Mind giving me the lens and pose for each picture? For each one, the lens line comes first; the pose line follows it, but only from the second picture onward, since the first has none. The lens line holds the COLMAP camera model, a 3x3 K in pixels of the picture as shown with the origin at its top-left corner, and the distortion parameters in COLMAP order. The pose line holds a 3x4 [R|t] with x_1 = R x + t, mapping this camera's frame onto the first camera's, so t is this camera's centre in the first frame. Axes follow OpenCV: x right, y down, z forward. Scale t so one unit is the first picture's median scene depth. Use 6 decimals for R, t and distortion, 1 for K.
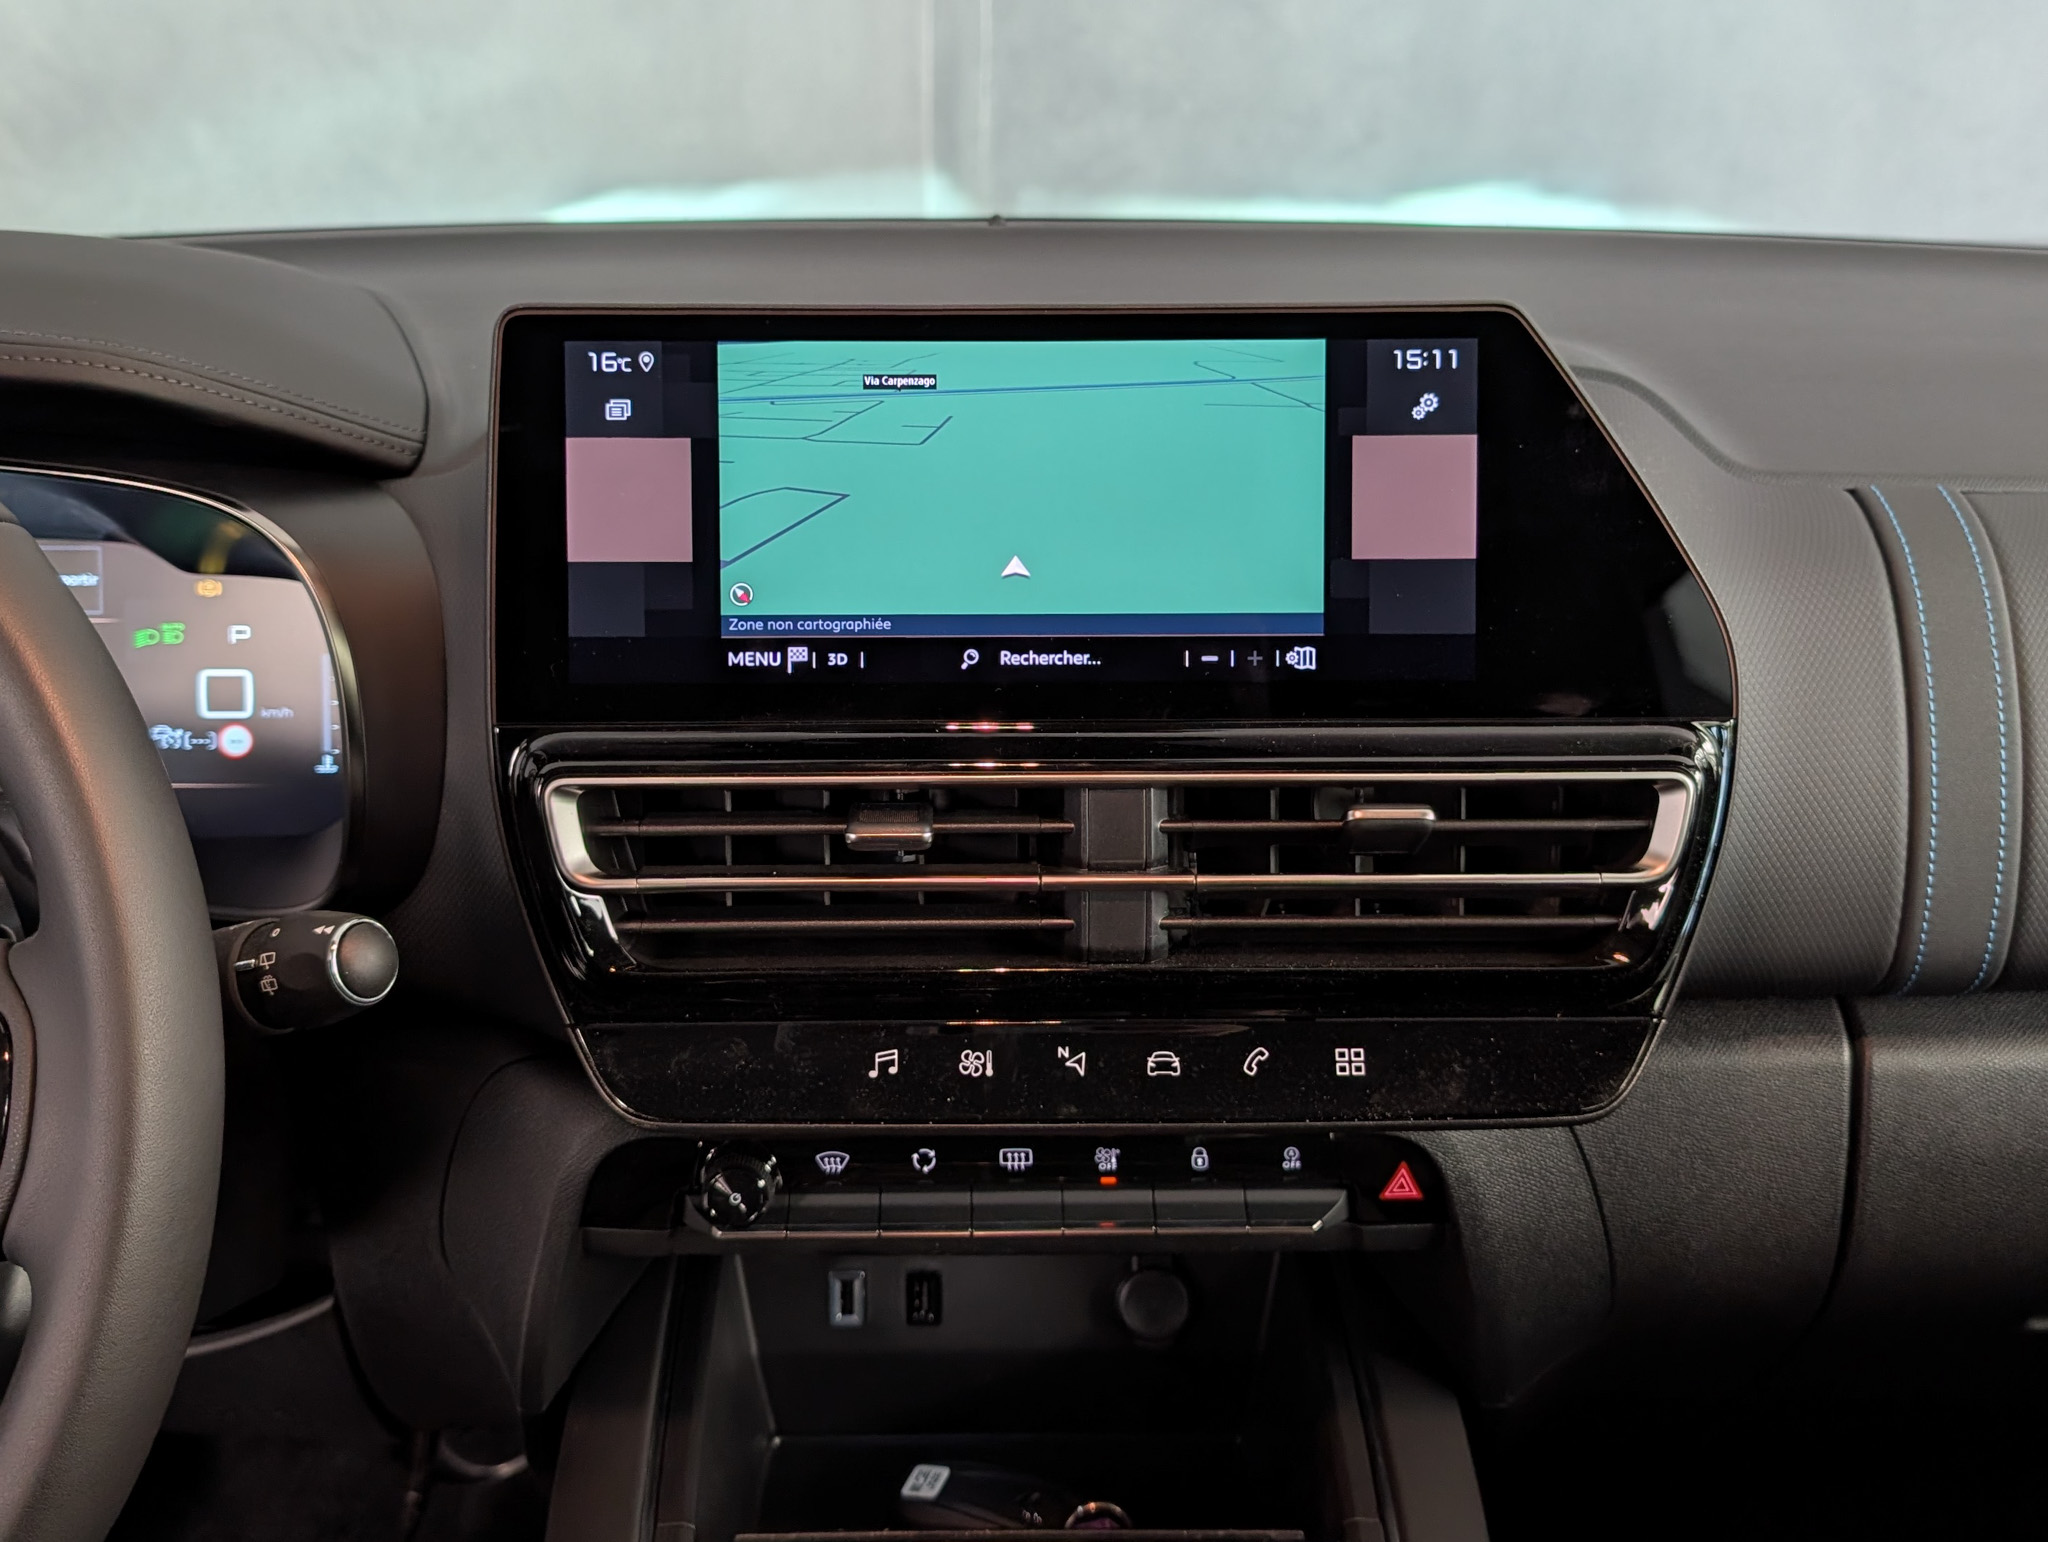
lens RADIAL K [[2126.0, 0, 1020.7], [0, 2126.0, 670.1], [0, 0, 1]] dist [0.151791, -0.423997]
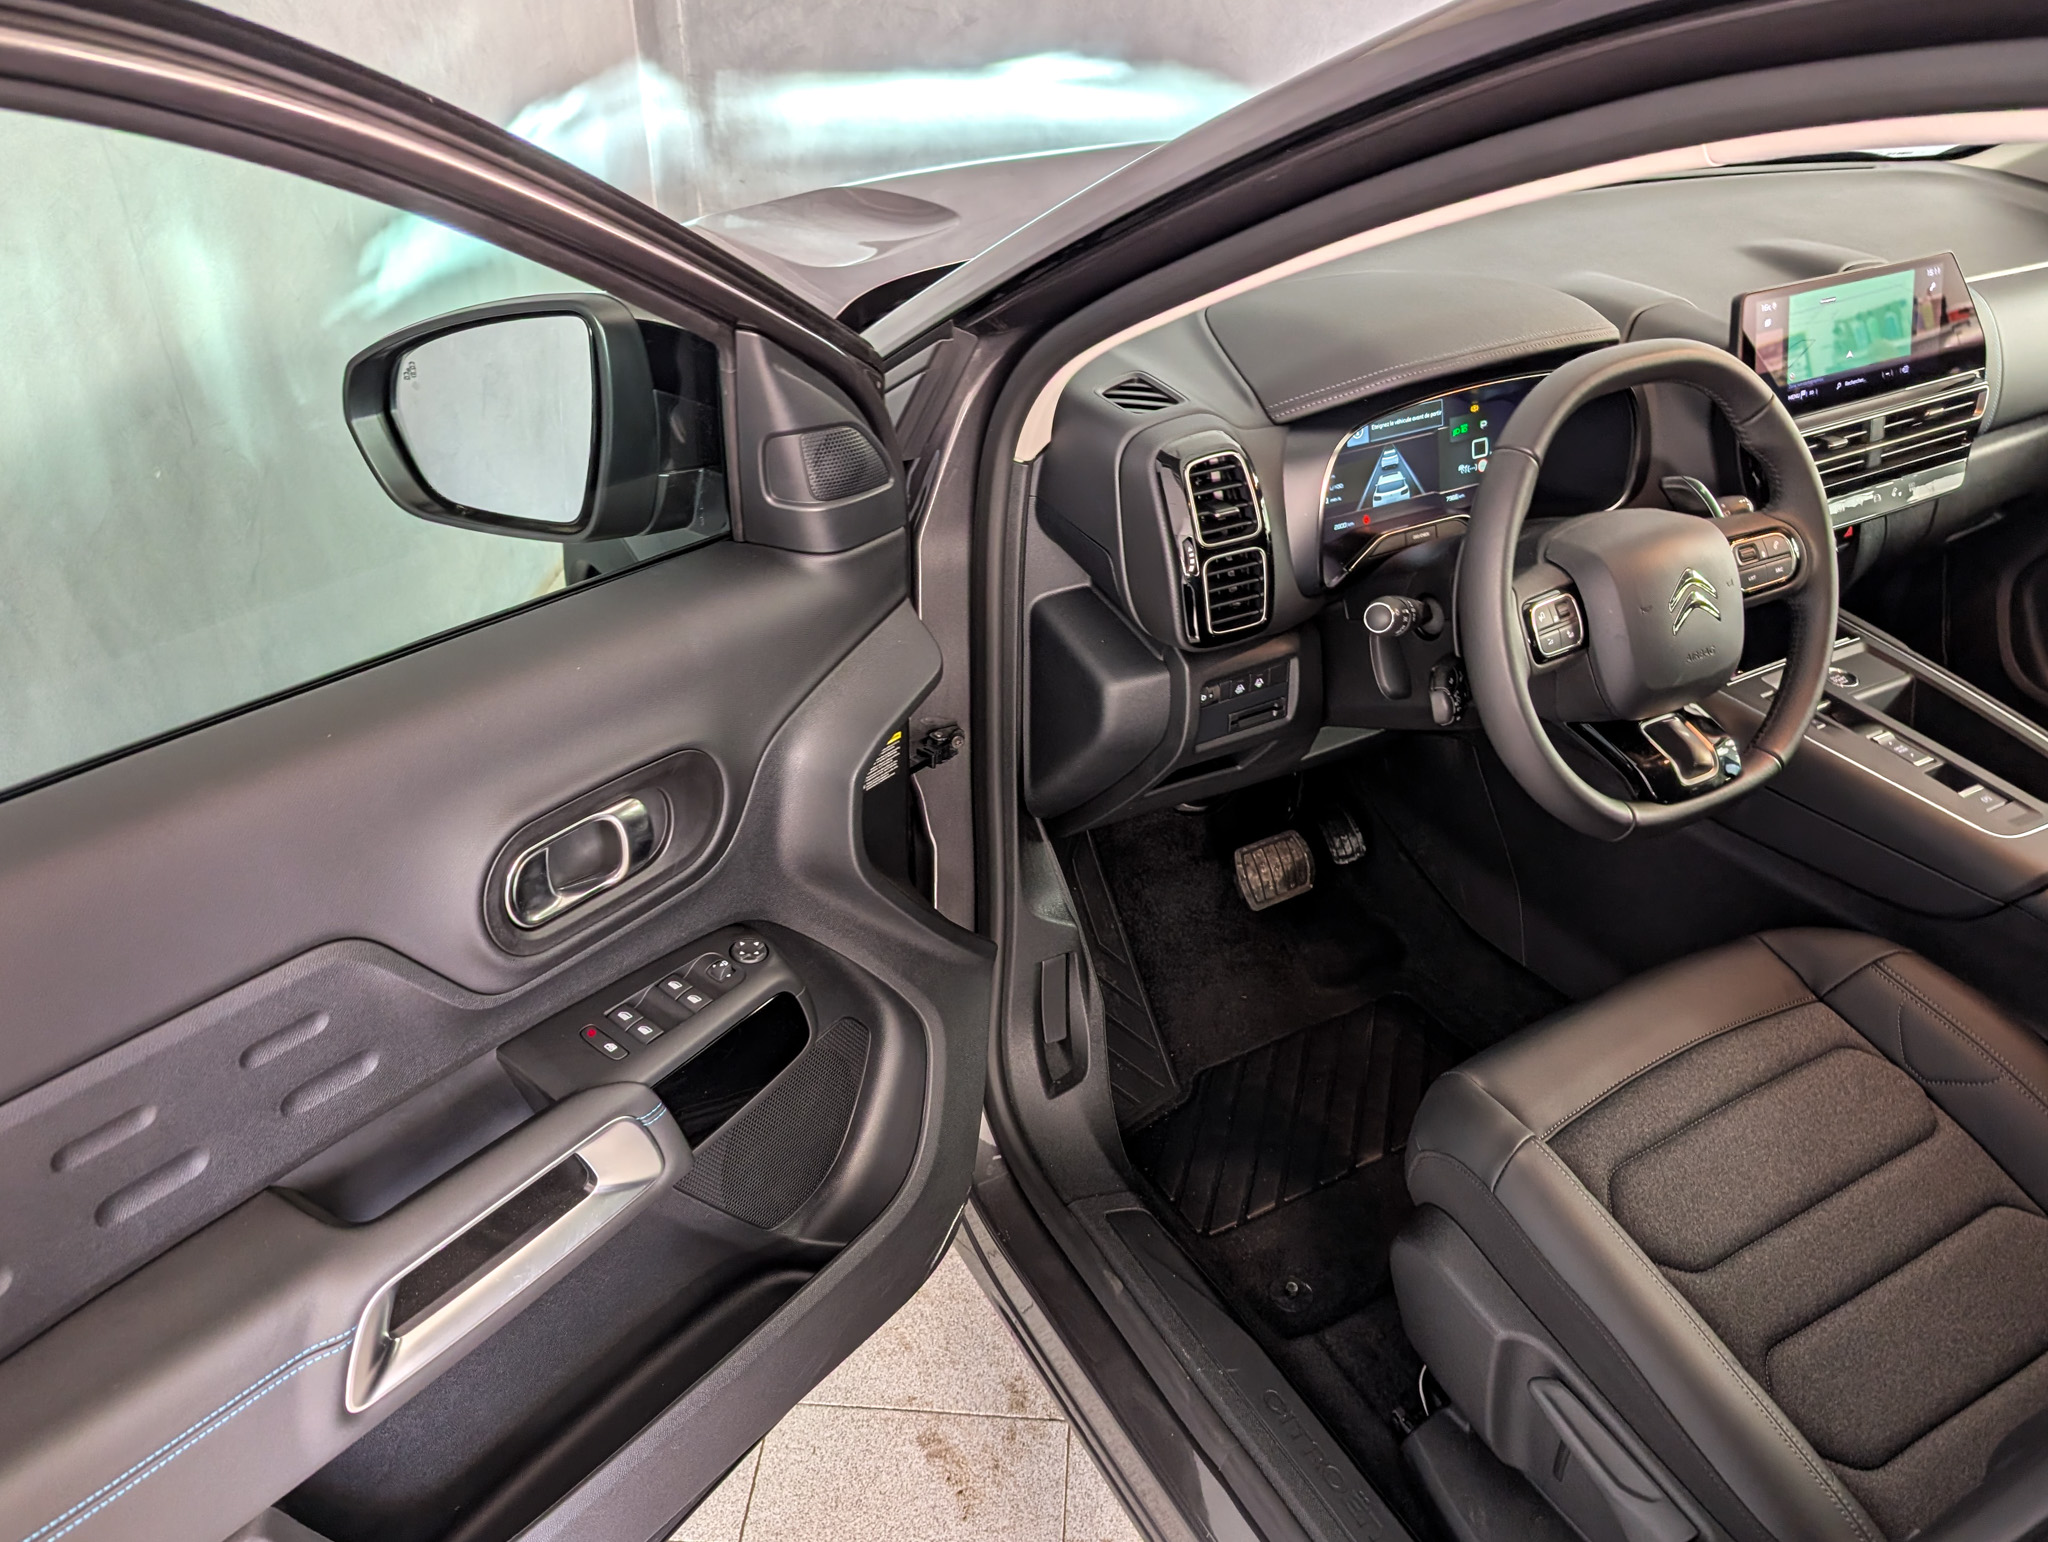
lens RADIAL K [[1576.7, 0, 1024.0], [0, 1576.7, 771.0], [0, 0, 1]] dist [0.010911, 0.002884]
pose [[0.876280, -0.258705, 0.406455, -2.249347], [0.145637, 0.946376, 0.288378, -0.326827], [-0.459264, -0.193505, 0.866967, -0.637653]]
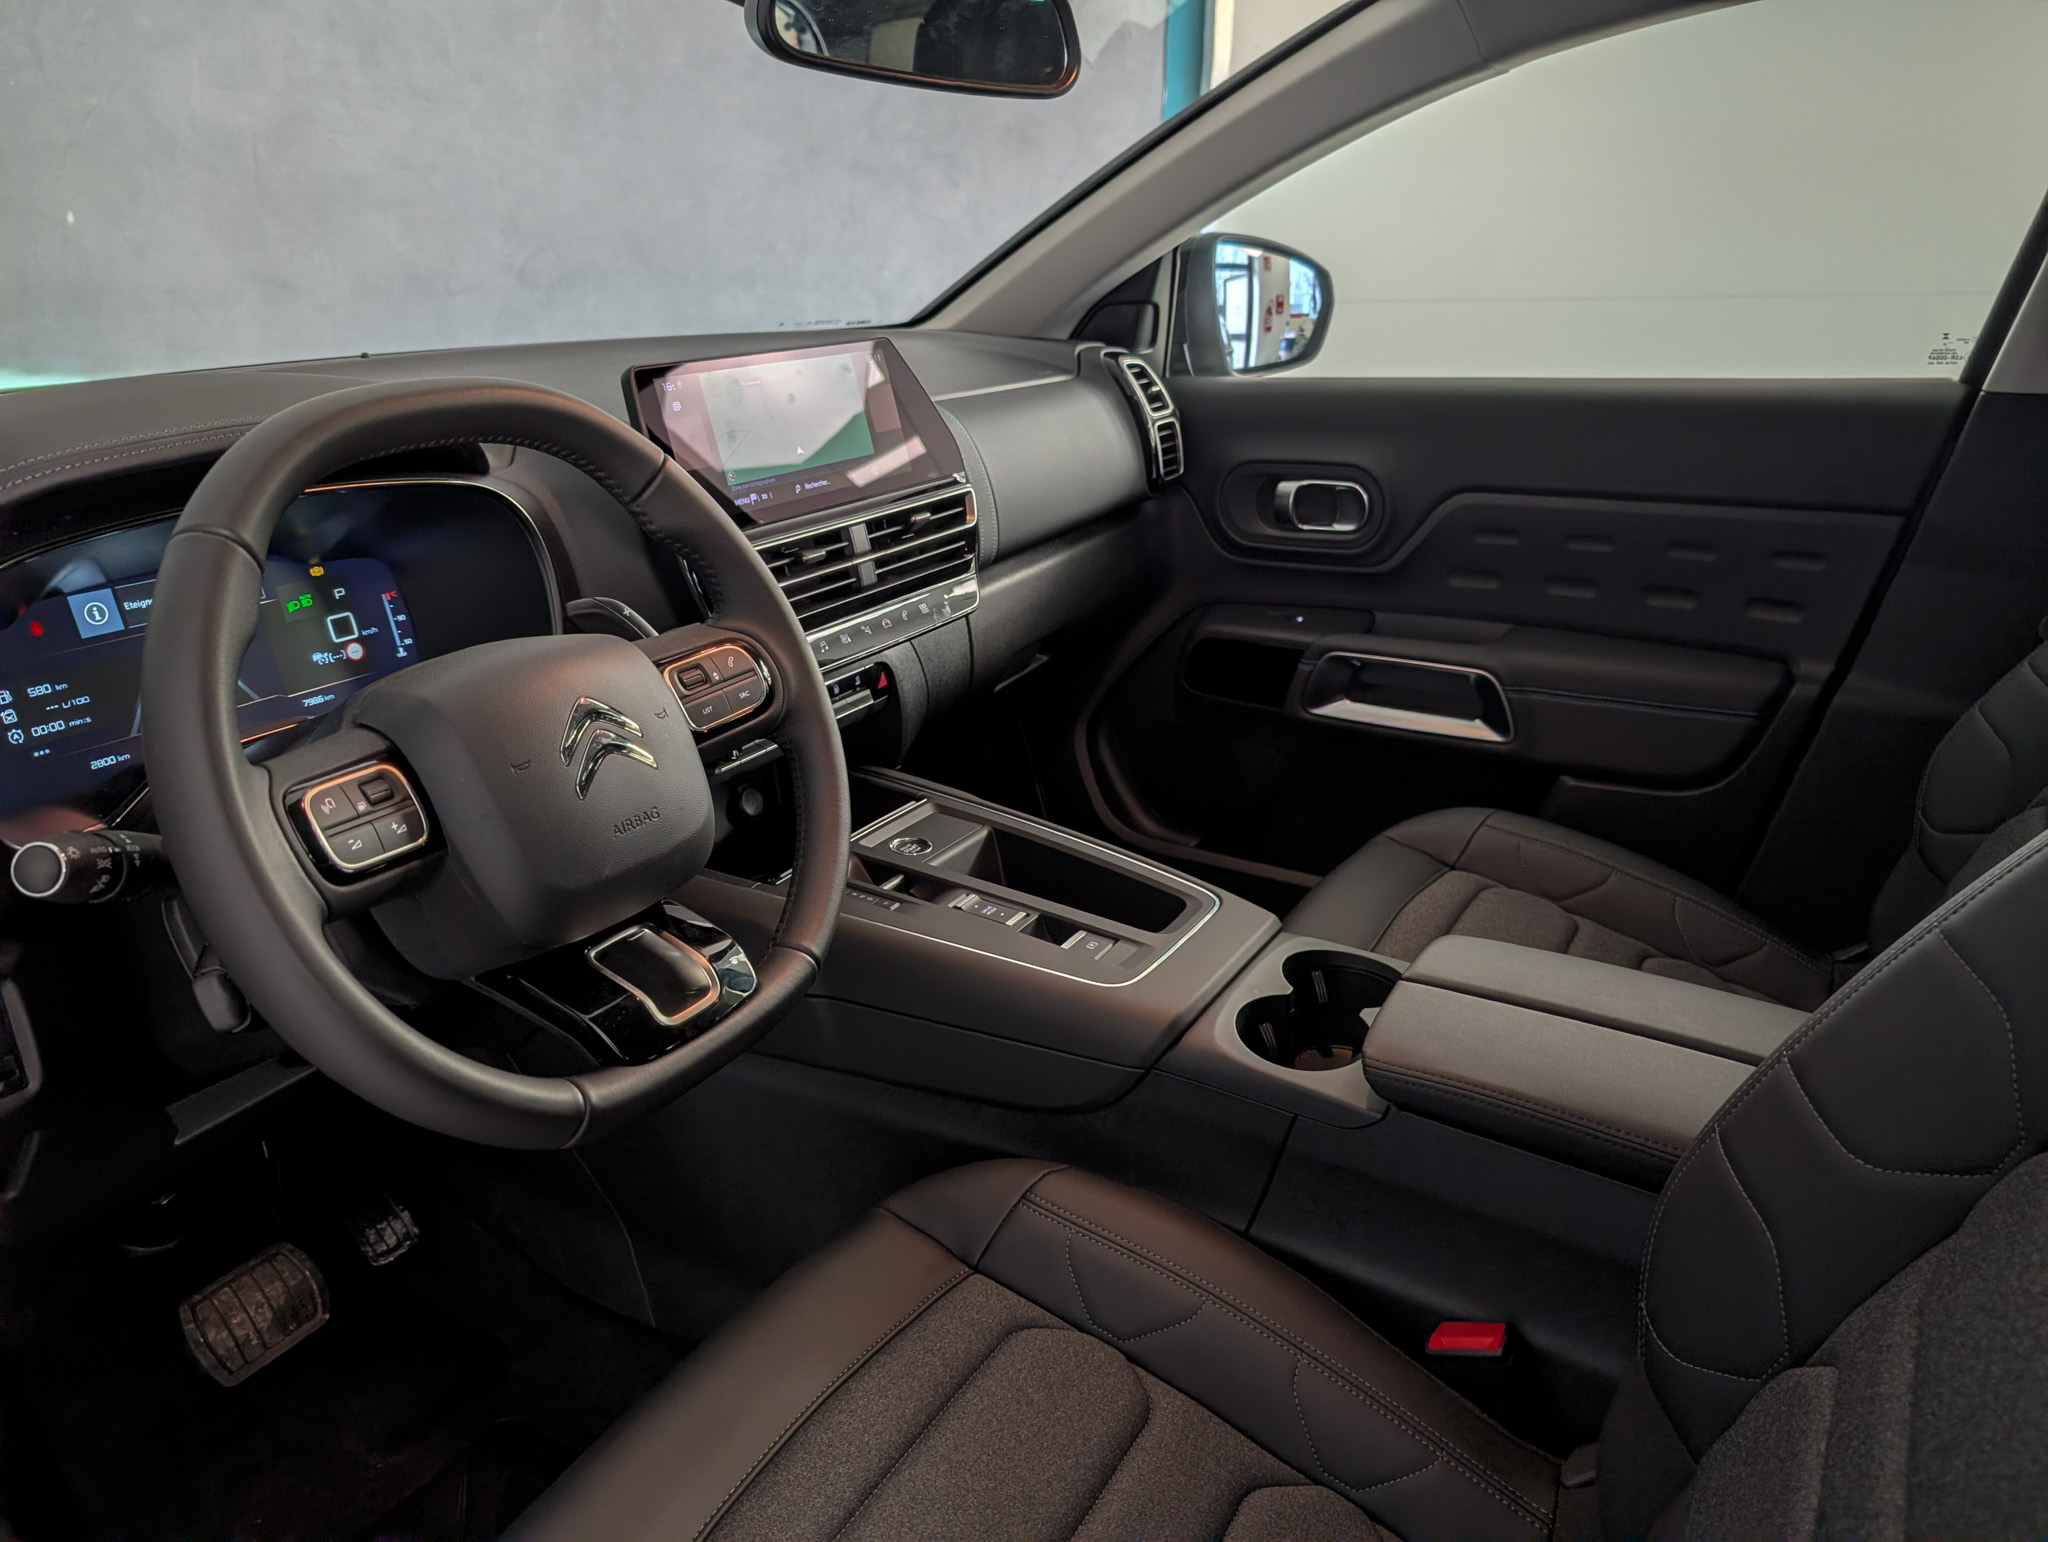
lens RADIAL K [[1498.5, 0, 1048.4], [0, 1498.5, 769.7], [0, 0, 1]] dist [-0.003870, -0.004911]
pose [[0.506927, -0.300342, 0.807973, -1.447797], [0.260200, 0.946928, 0.188743, 0.053516], [-0.821779, 0.114555, 0.558172, -0.231072]]
